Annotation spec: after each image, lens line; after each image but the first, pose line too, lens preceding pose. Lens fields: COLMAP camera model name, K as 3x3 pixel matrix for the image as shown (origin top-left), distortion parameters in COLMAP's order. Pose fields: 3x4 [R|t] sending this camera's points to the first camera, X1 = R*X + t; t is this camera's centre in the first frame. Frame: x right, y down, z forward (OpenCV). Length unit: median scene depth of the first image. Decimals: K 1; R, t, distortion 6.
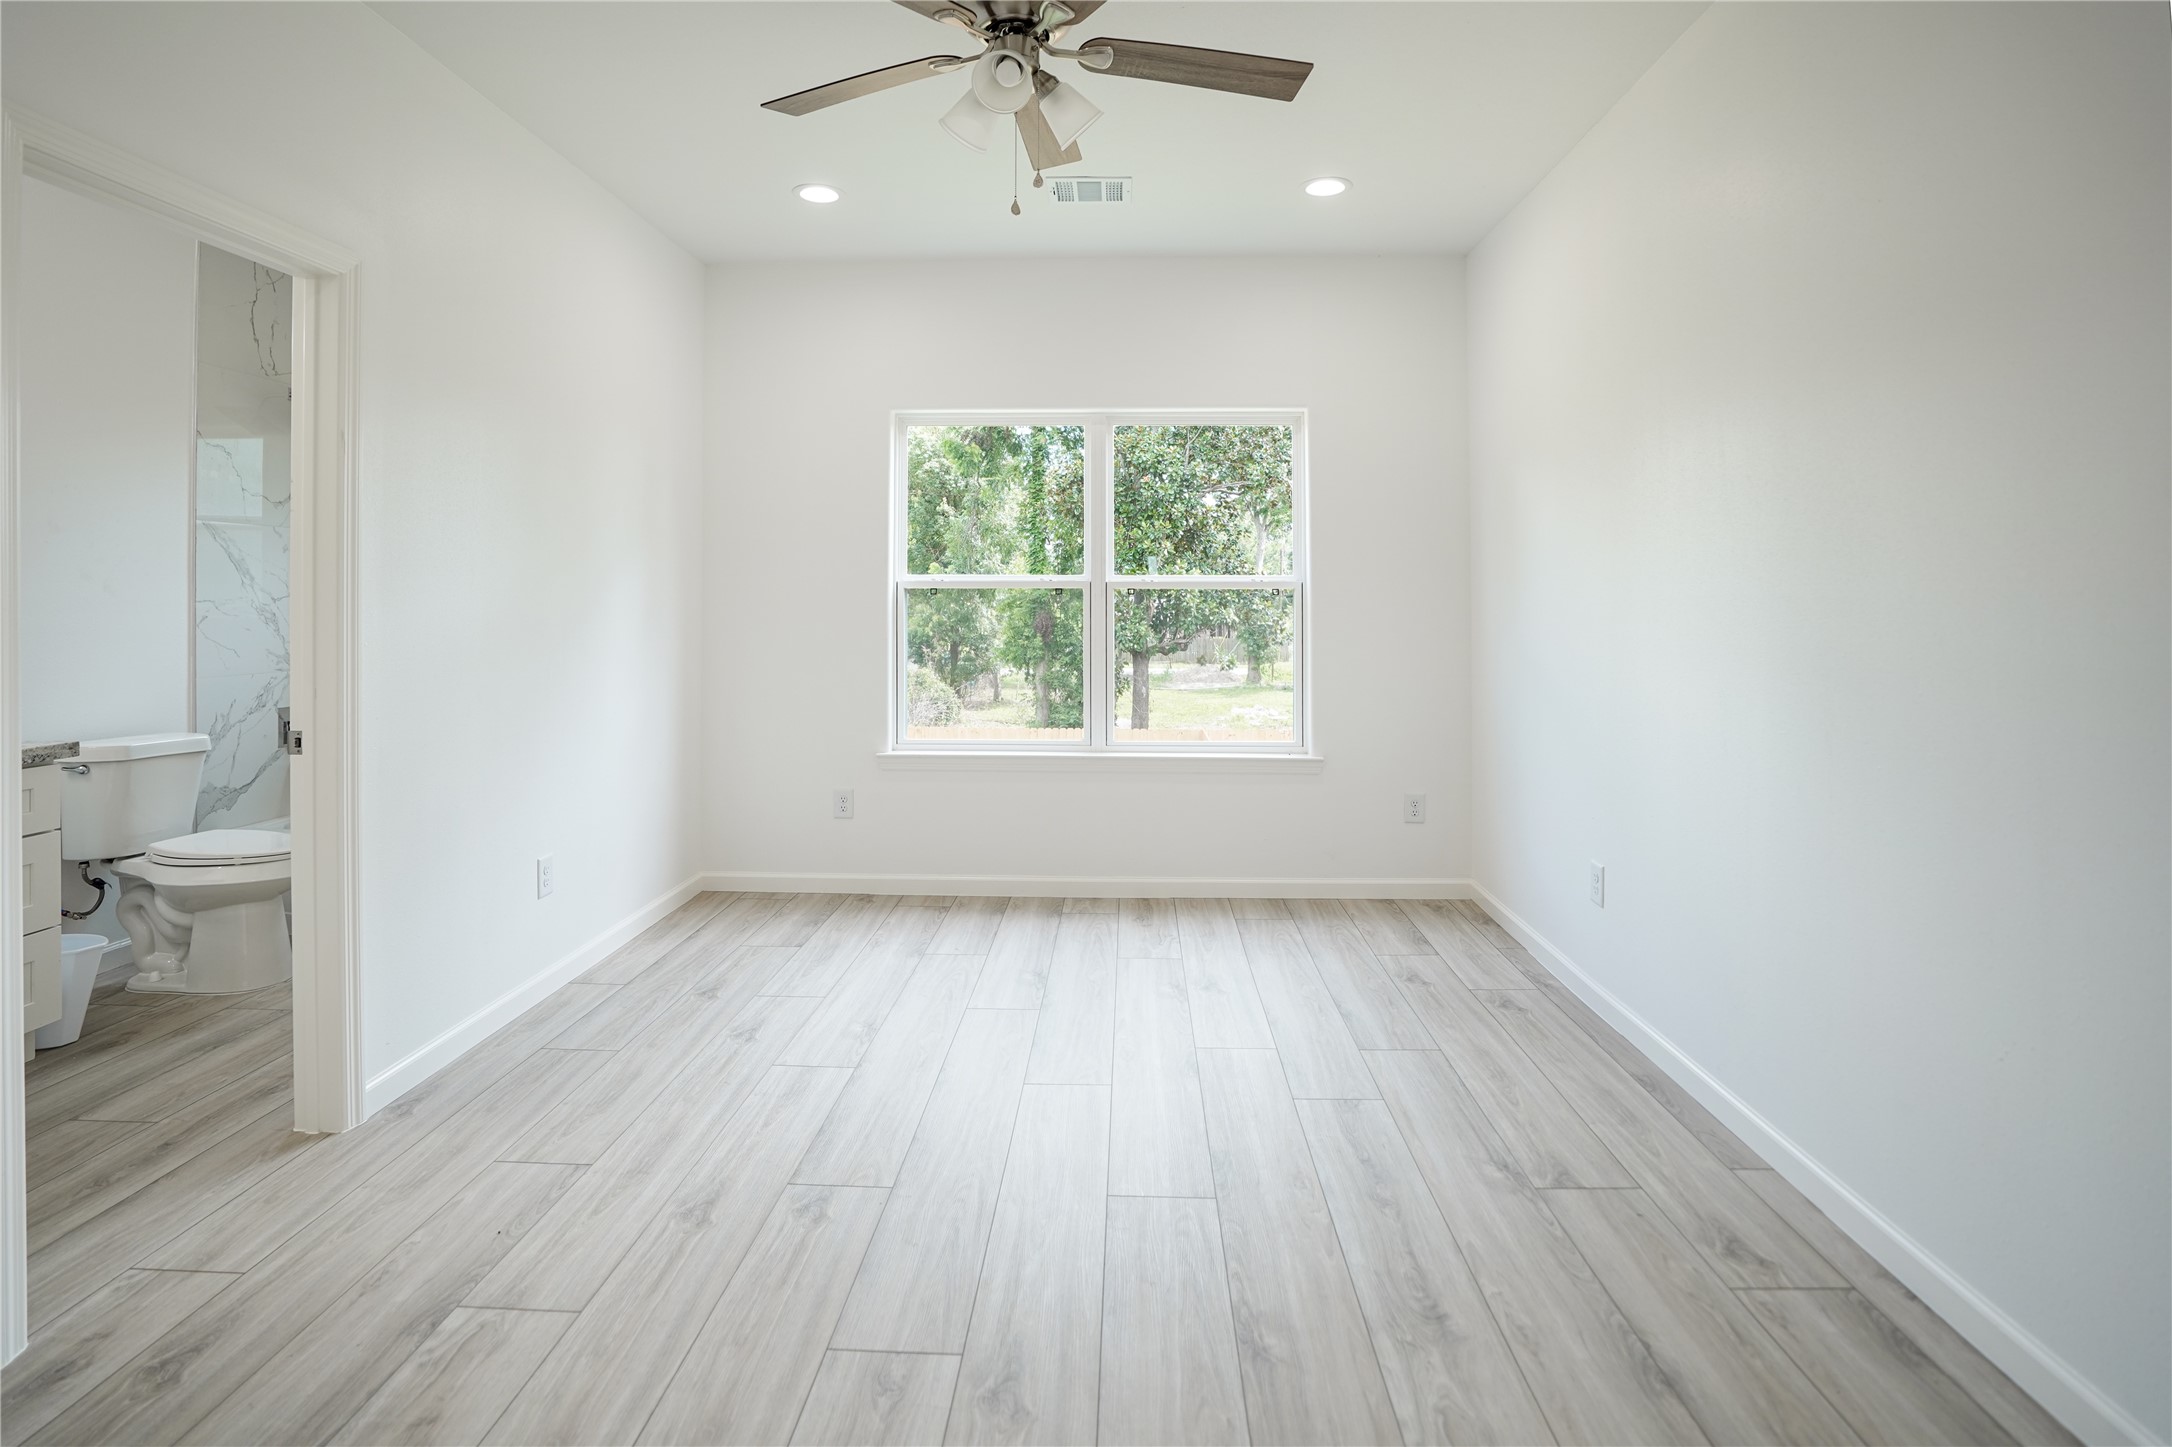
lens RADIAL K [[1034.4, 0, 1077.7], [0, 1034.4, 594.0], [0, 0, 1]] dist [-0.029364, 0.005471]
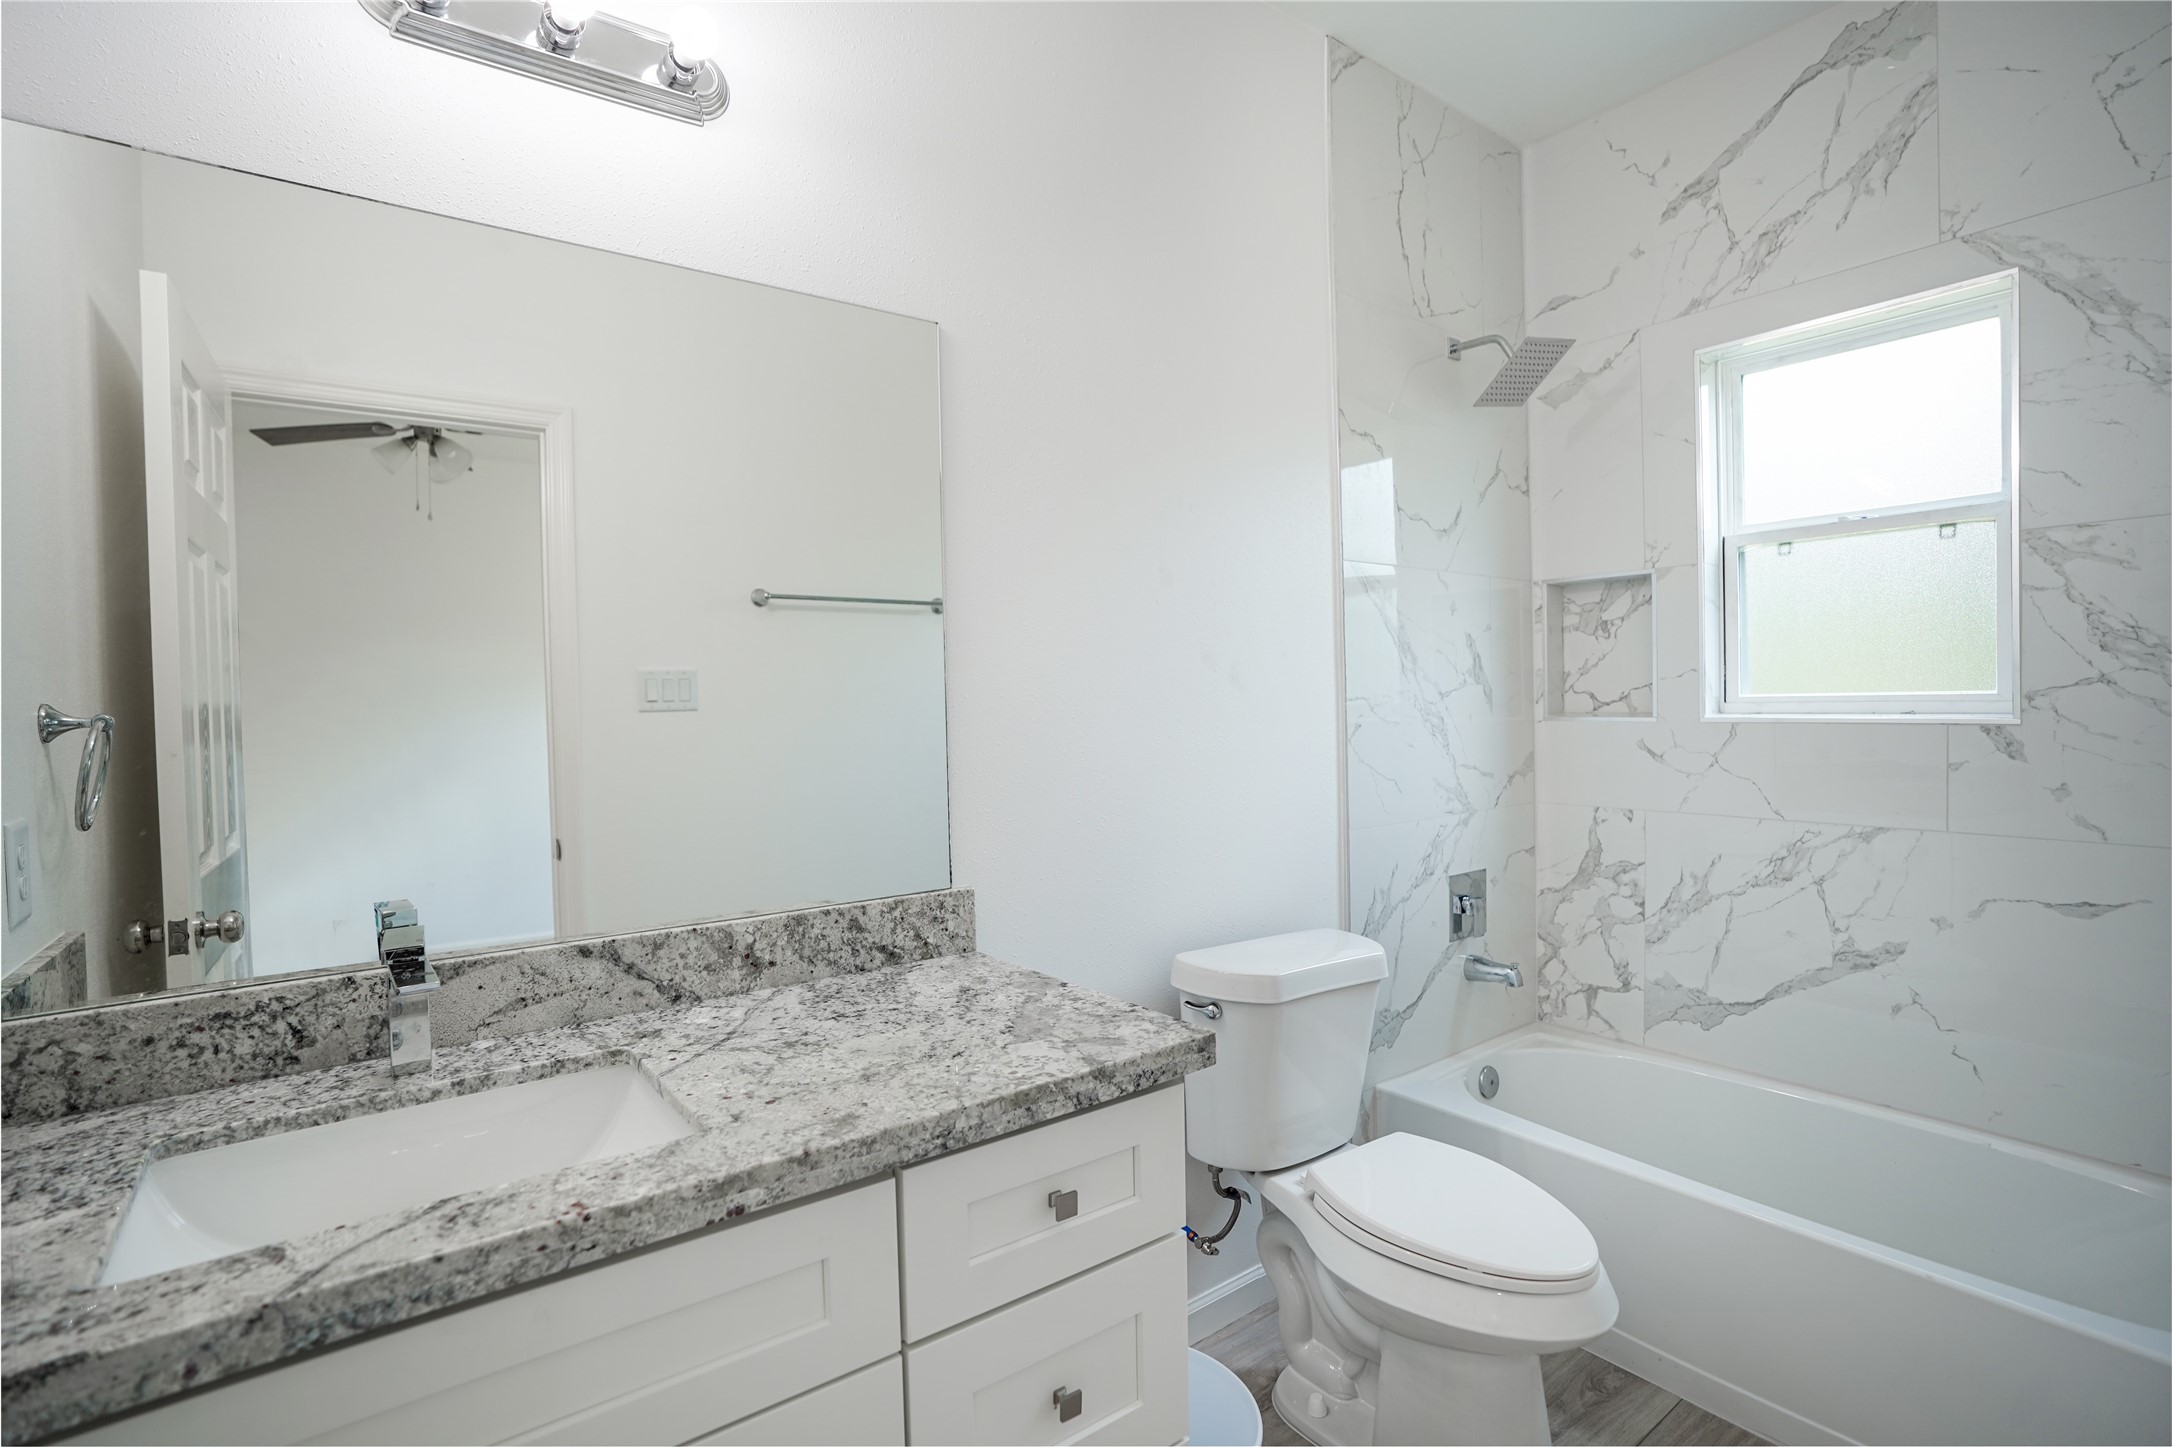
lens RADIAL K [[1034.4, 0, 1075.6], [0, 1034.4, 714.3], [0, 0, 1]] dist [-0.029364, 0.005471]
pose [[0.632656, 0.001719, -0.774431, -0.561239], [0.025328, 0.999417, 0.022910, -0.002158], [0.774019, -0.034109, 0.632243, 0.556863]]
